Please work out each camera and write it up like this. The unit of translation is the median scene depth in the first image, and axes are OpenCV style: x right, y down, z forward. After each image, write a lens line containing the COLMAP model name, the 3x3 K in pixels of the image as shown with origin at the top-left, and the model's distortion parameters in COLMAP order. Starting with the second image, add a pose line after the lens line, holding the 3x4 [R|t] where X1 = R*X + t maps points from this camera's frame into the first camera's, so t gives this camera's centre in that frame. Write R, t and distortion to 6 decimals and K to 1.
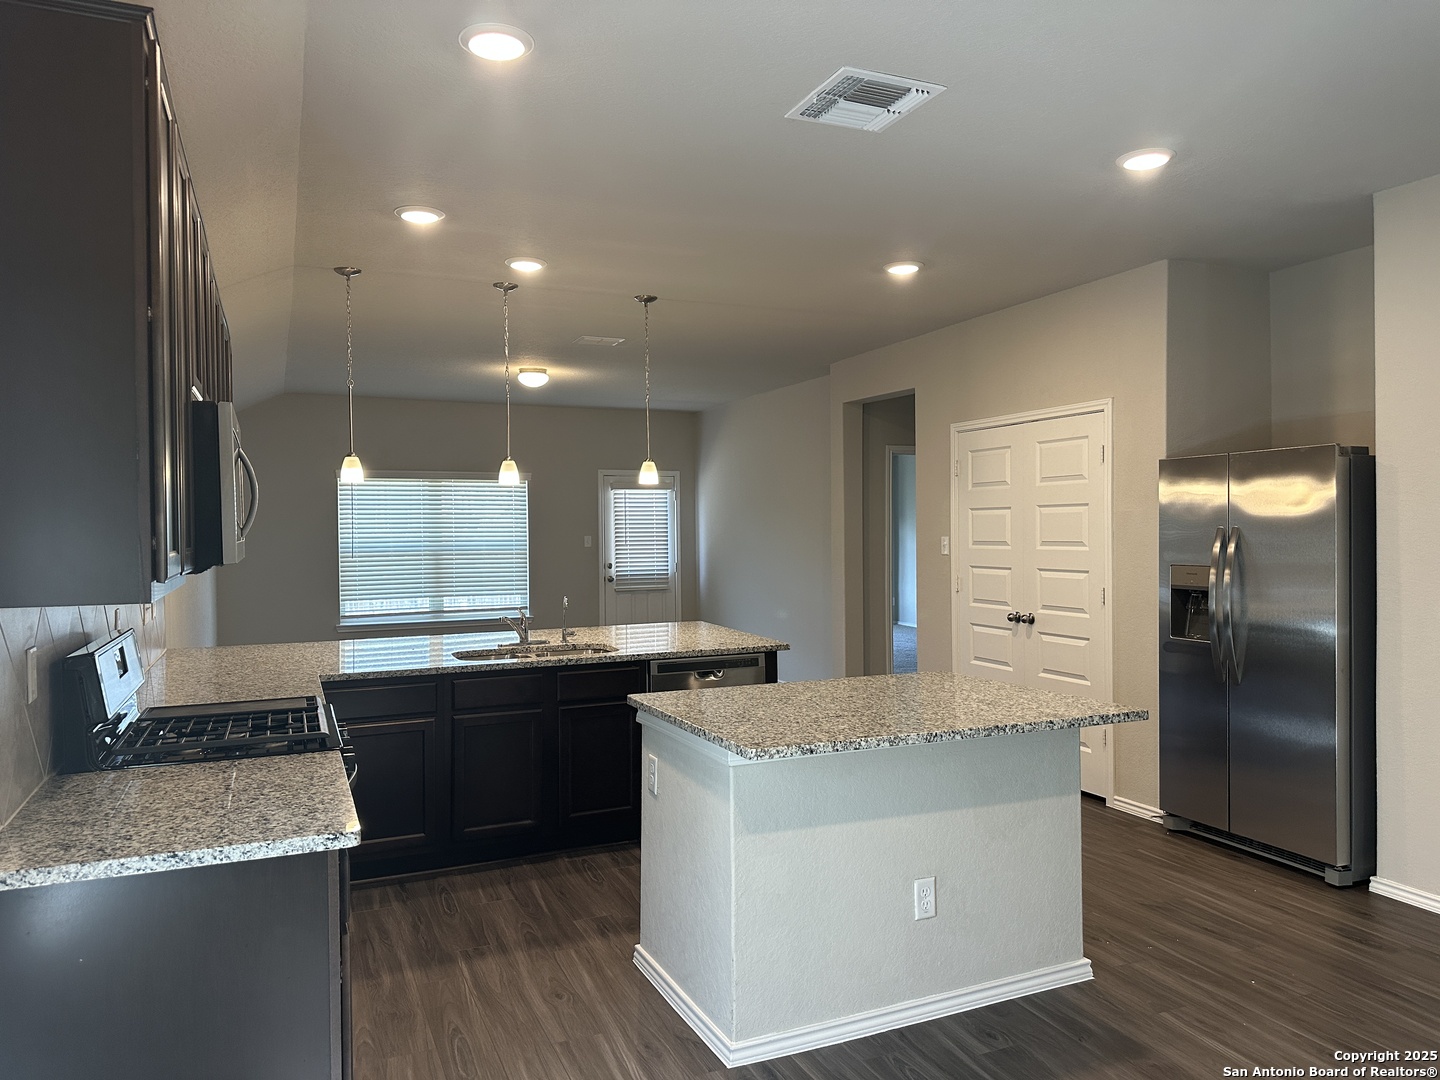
lens RADIAL K [[1009.7, 0, 720.0], [0, 1009.7, 540.0], [0, 0, 1]] dist [0.083789, -0.119384]
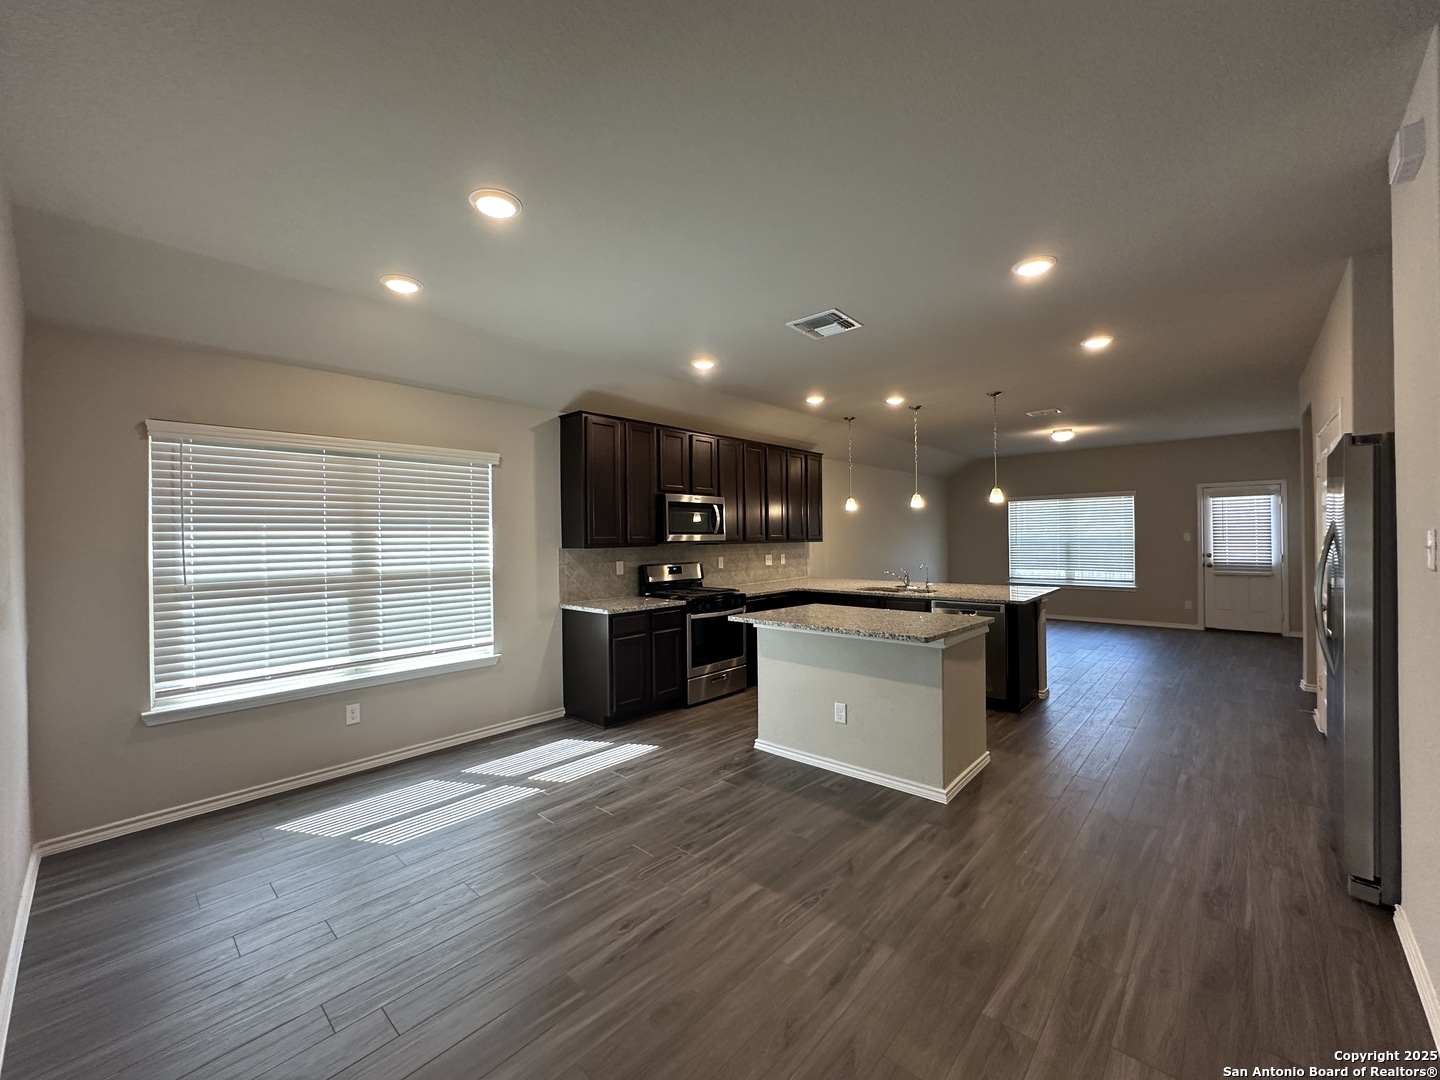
lens RADIAL K [[579.2, 0, 720.0], [0, 579.2, 540.0], [0, 0, 1]] dist [0.009279, 0.000235]
pose [[0.417096, 0.009381, -0.908814, 0.561699], [-0.003596, 0.999956, 0.008672, 0.001730], [0.908855, -0.000349, 0.417111, 0.155041]]
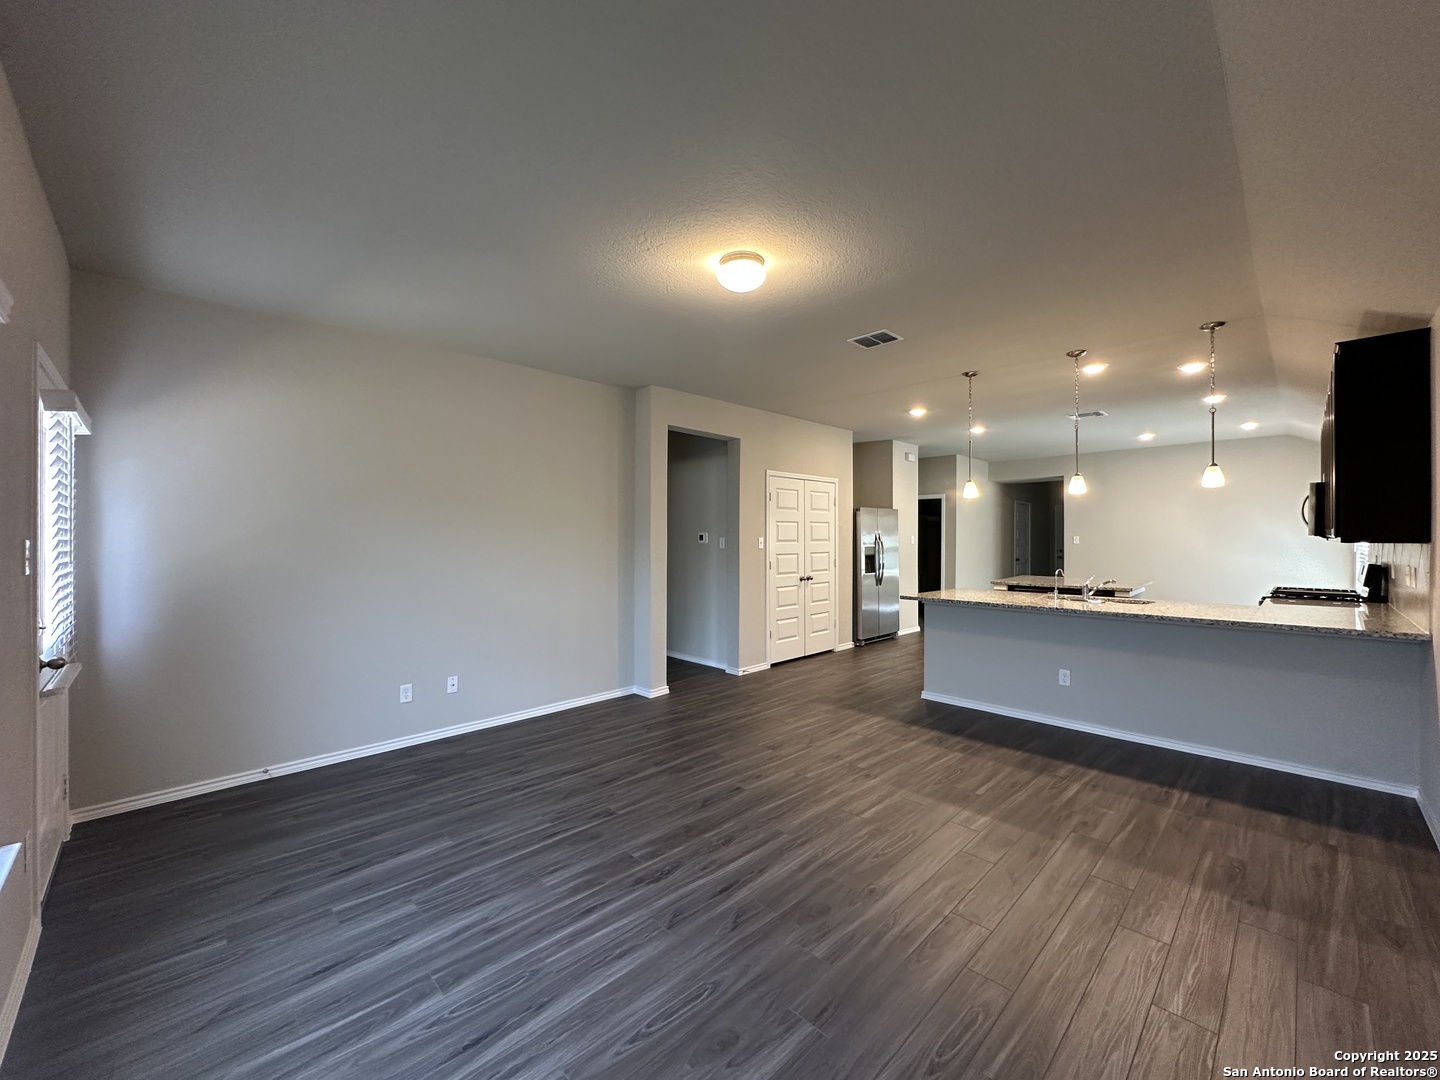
lens RADIAL K [[573.9, 0, 720.0], [0, 573.9, 540.0], [0, 0, 1]] dist [-0.001946, -0.000059]
pose [[-0.357289, 0.008182, 0.933958, -0.653155], [0.019575, 0.999808, -0.001271, 0.000795], [-0.933789, 0.017828, -0.357380, 1.480773]]
